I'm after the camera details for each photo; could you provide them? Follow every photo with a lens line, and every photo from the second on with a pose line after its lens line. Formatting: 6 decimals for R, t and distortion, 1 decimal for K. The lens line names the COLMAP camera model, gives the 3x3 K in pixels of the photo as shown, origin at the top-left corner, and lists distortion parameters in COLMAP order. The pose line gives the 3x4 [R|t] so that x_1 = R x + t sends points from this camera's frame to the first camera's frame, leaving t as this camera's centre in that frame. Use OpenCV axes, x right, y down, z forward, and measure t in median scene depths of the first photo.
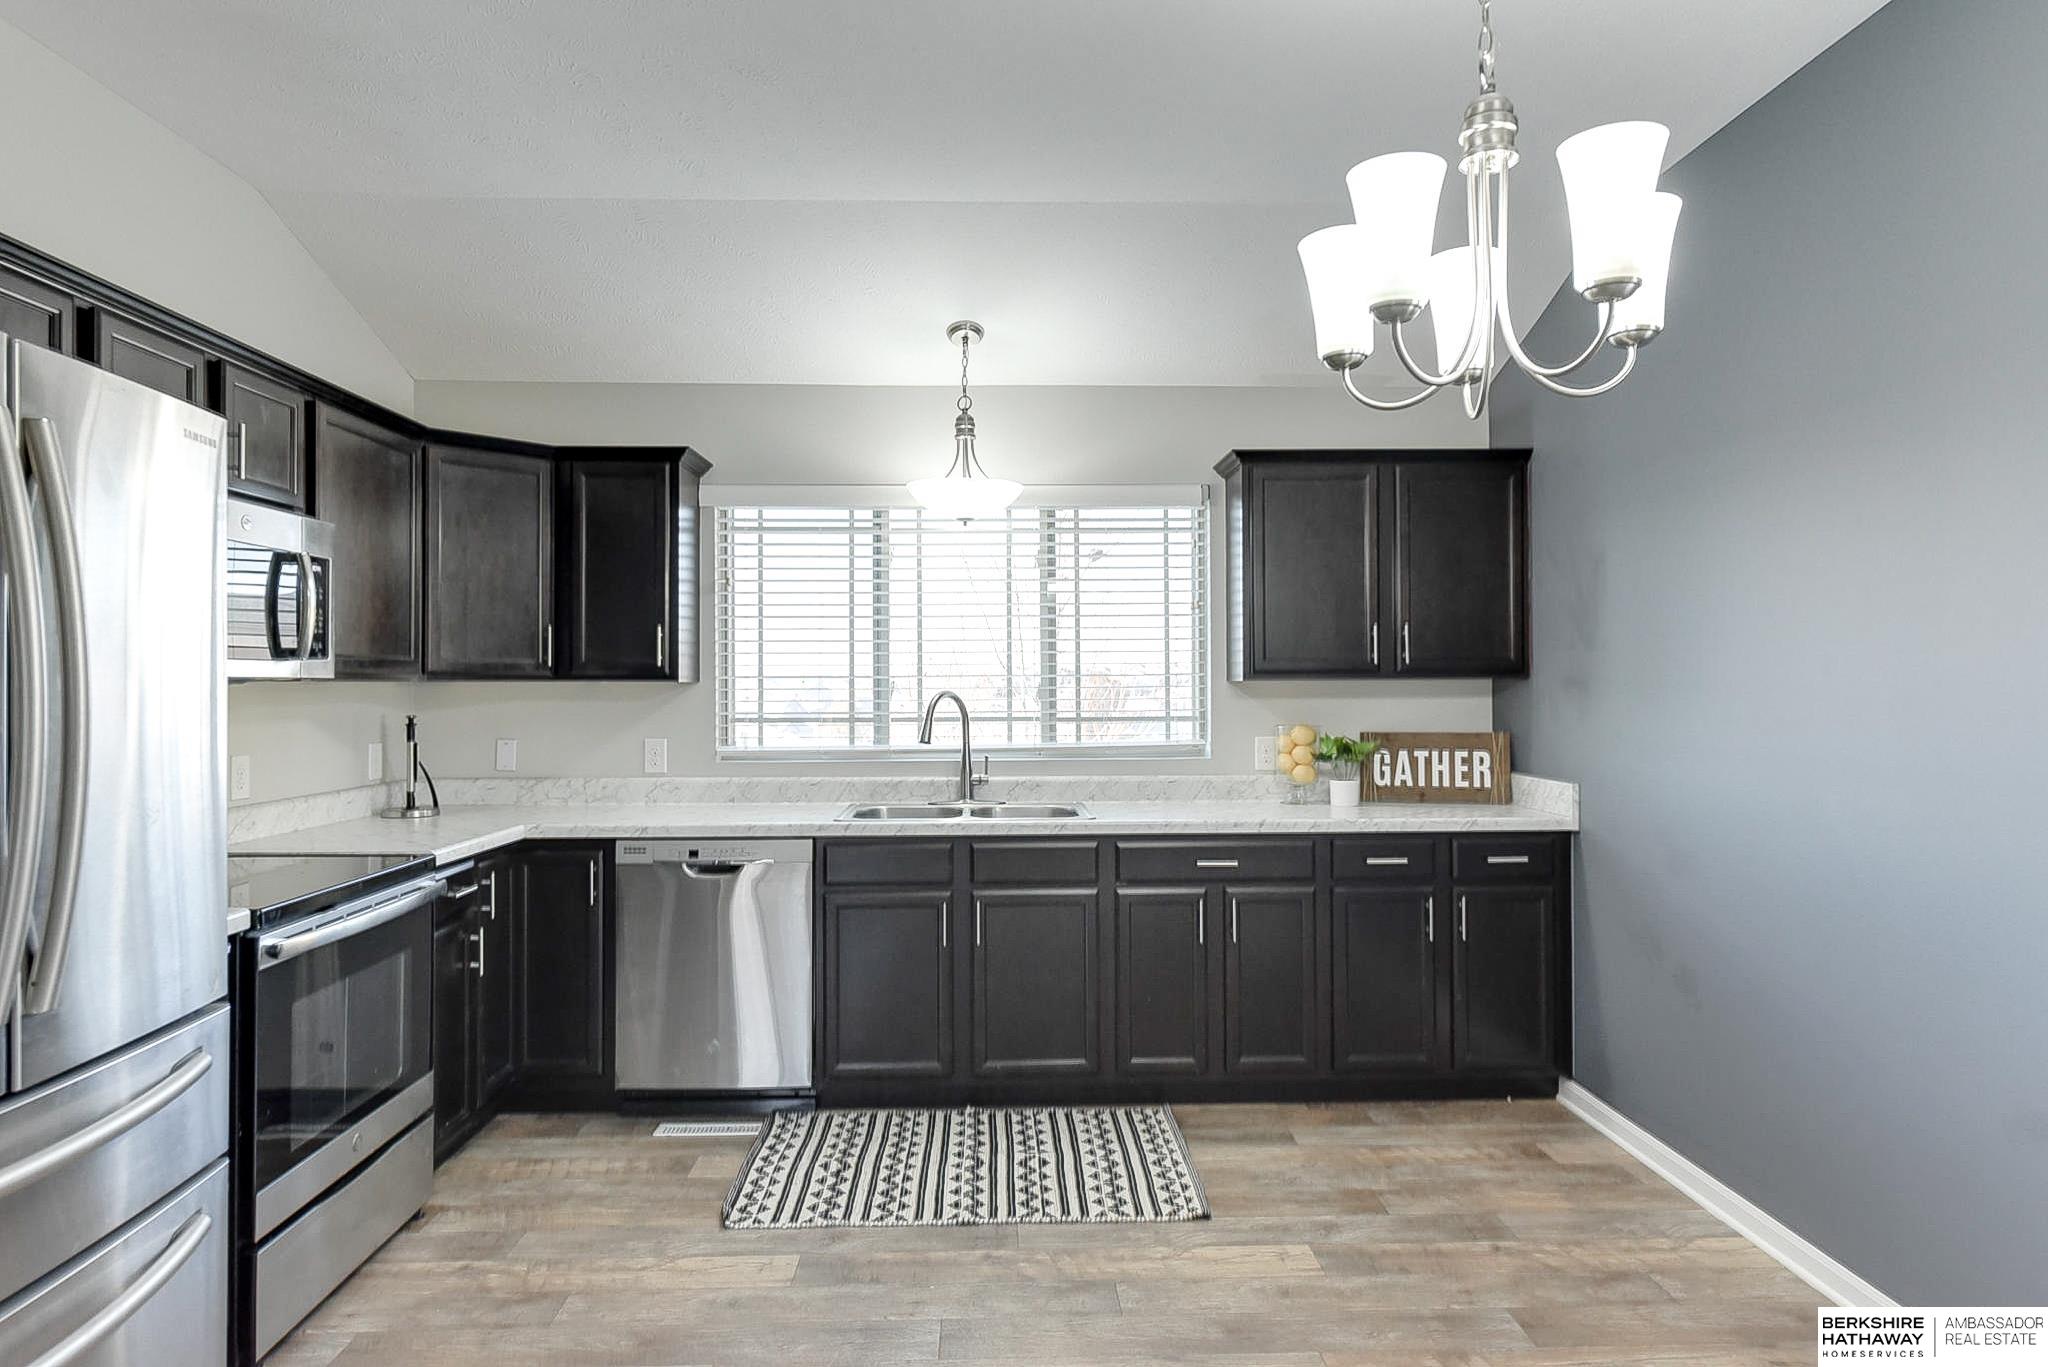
lens RADIAL K [[1198.4, 0, 1021.2], [0, 1198.4, 680.9], [0, 0, 1]] dist [0.008246, -0.000837]
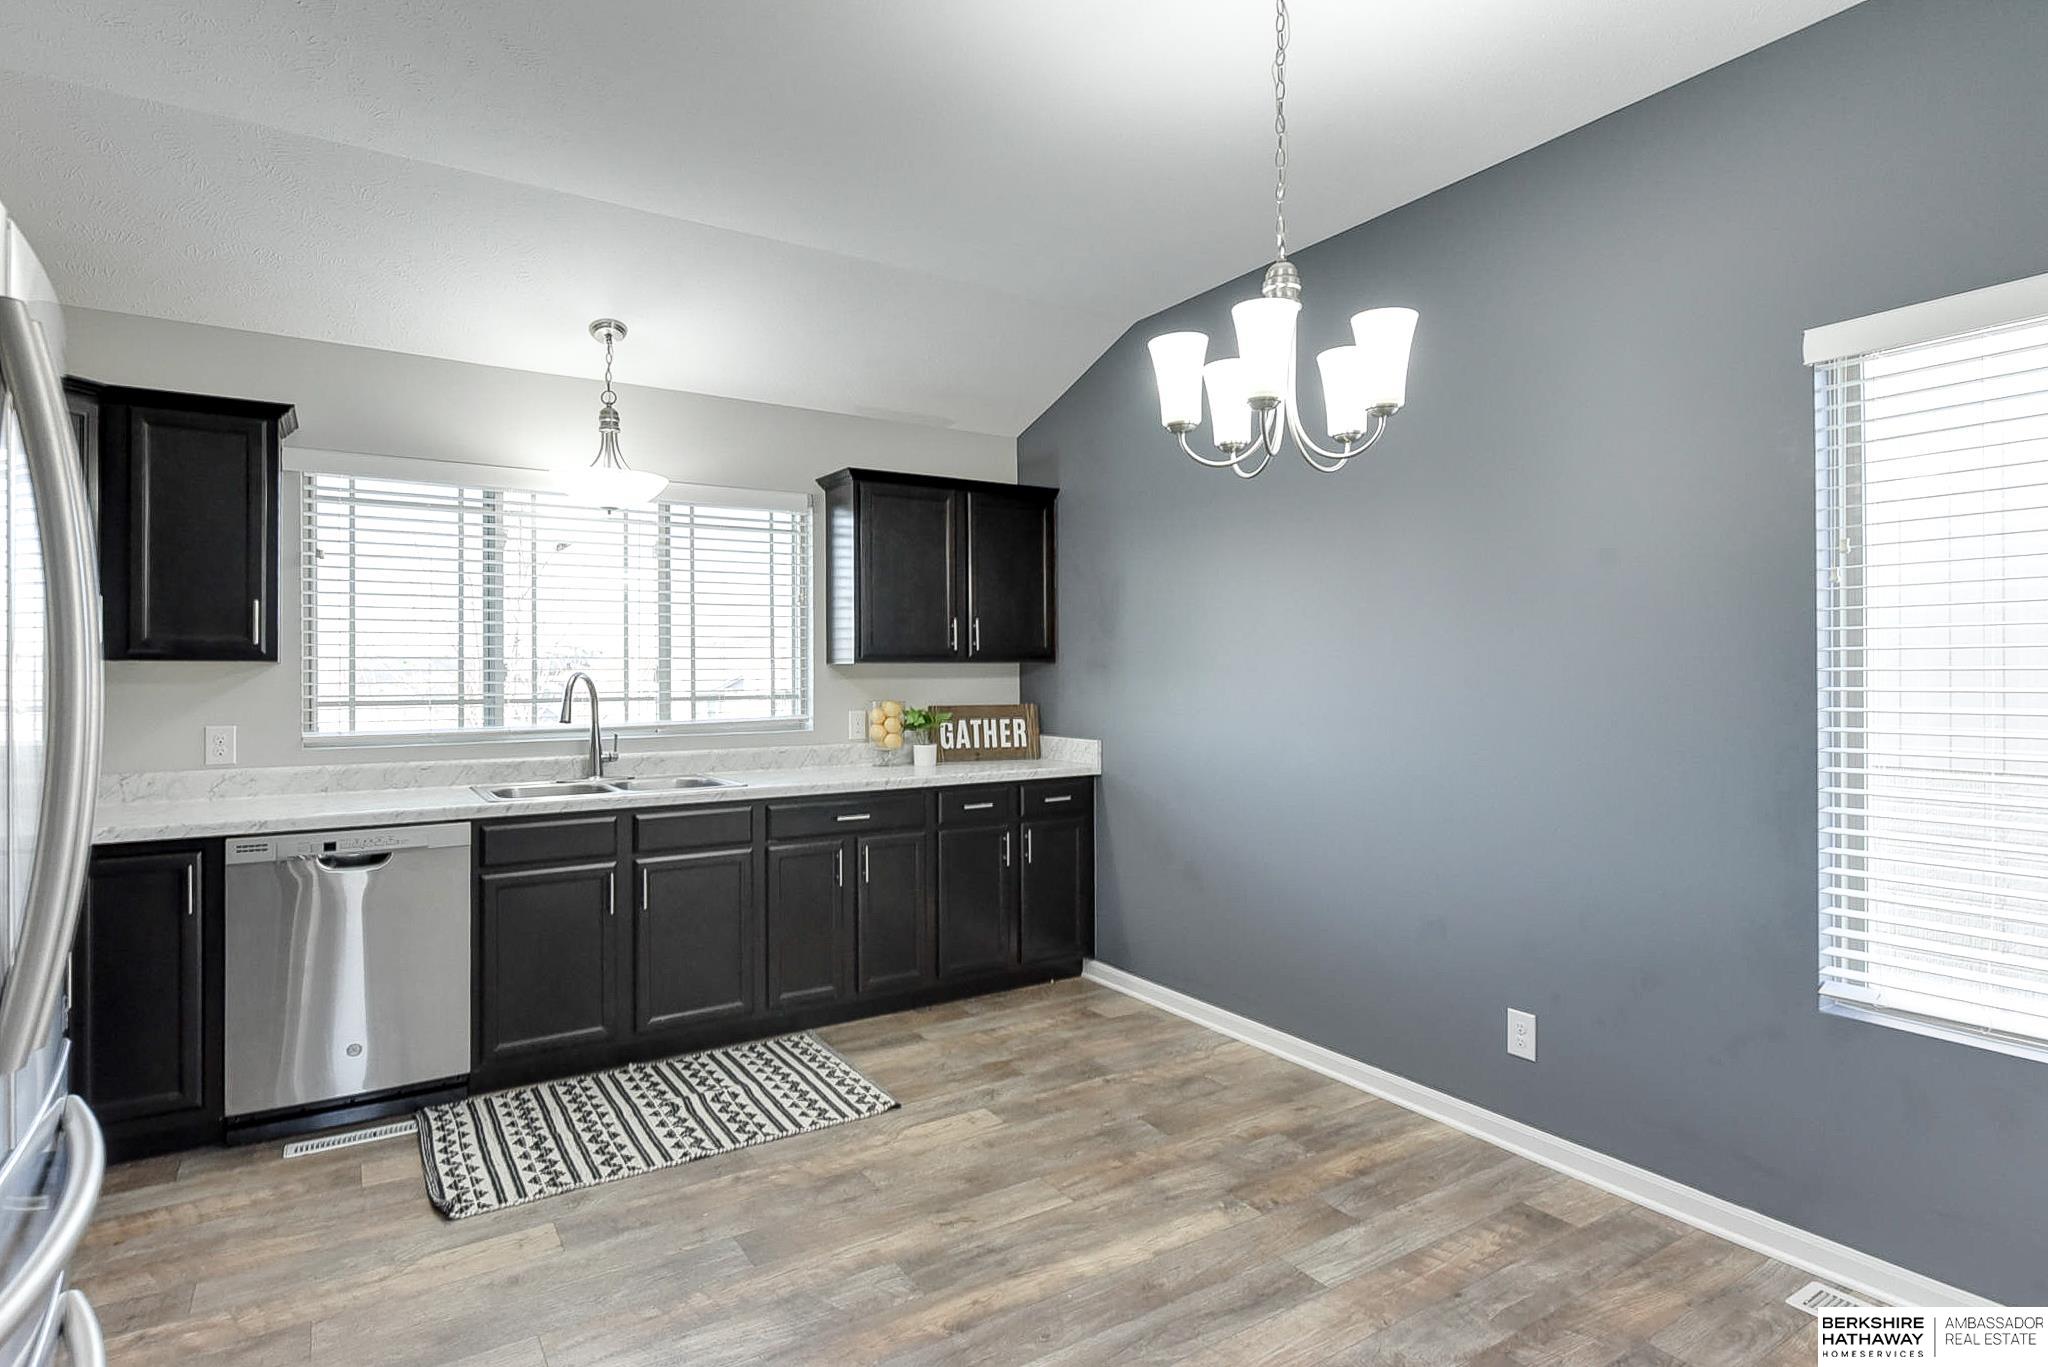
lens RADIAL K [[1068.3, 0, 1020.1], [0, 1068.3, 670.3], [0, 0, 1]] dist [0.004235, -0.001344]
pose [[0.856165, 0.001056, 0.516702, -0.216918], [-0.001562, 0.999999, 0.000545, 0.005791], [-0.516700, -0.001274, 0.856165, 0.012946]]
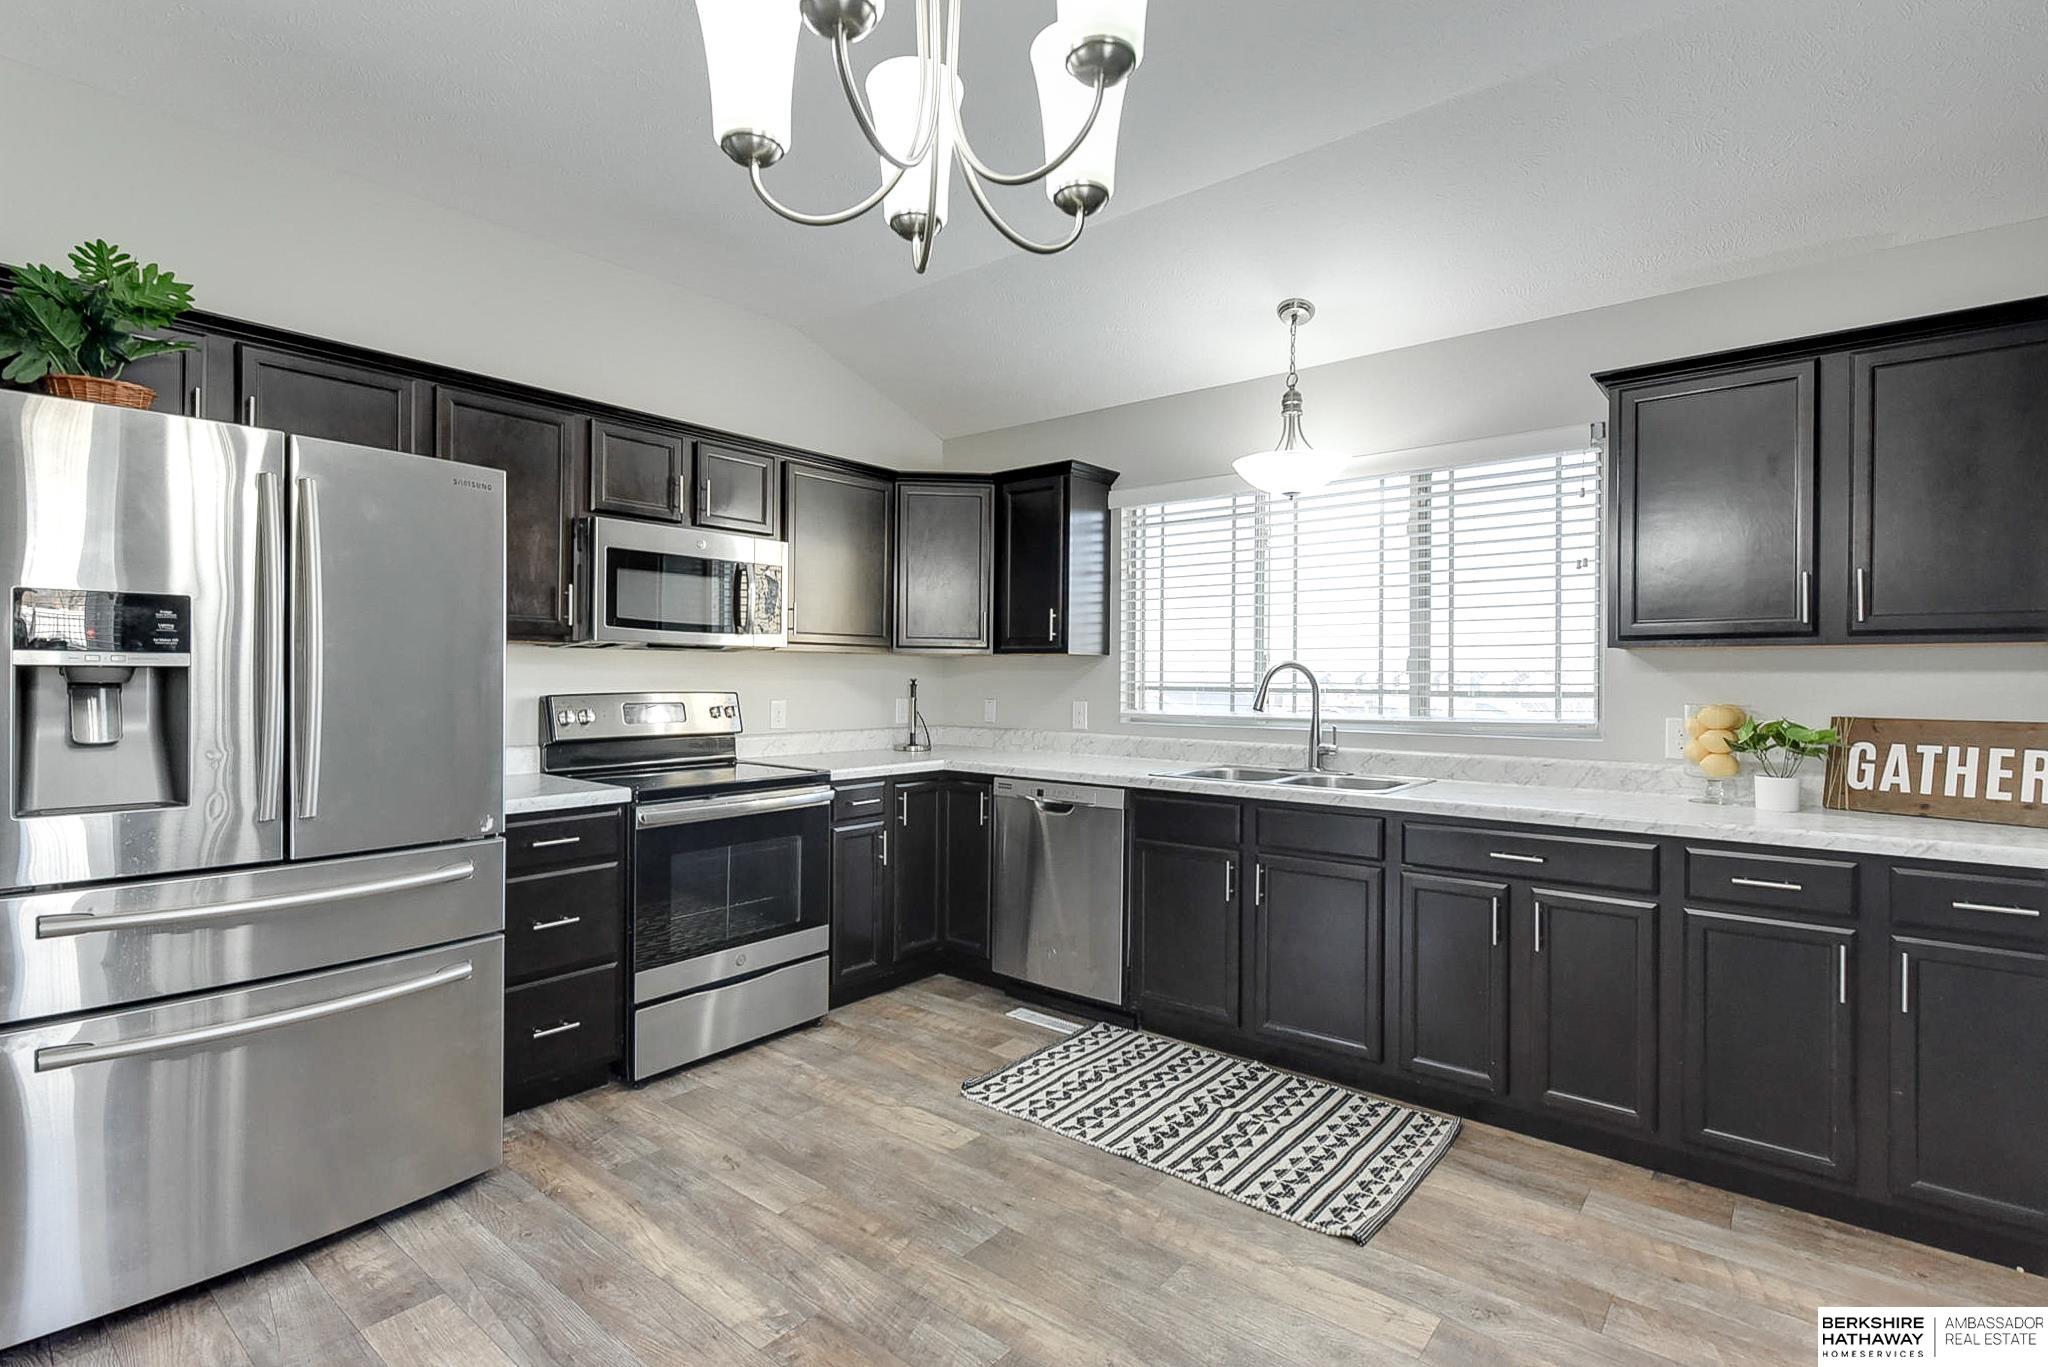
lens RADIAL K [[972.6, 0, 1019.6], [0, 972.6, 682.5], [0, 0, 1]] dist [0.001699, -0.000468]
pose [[0.754426, 0.012625, -0.656264, 0.317933], [-0.006803, 0.999912, 0.011415, 0.018744], [0.656350, -0.004147, 0.754445, 0.215027]]
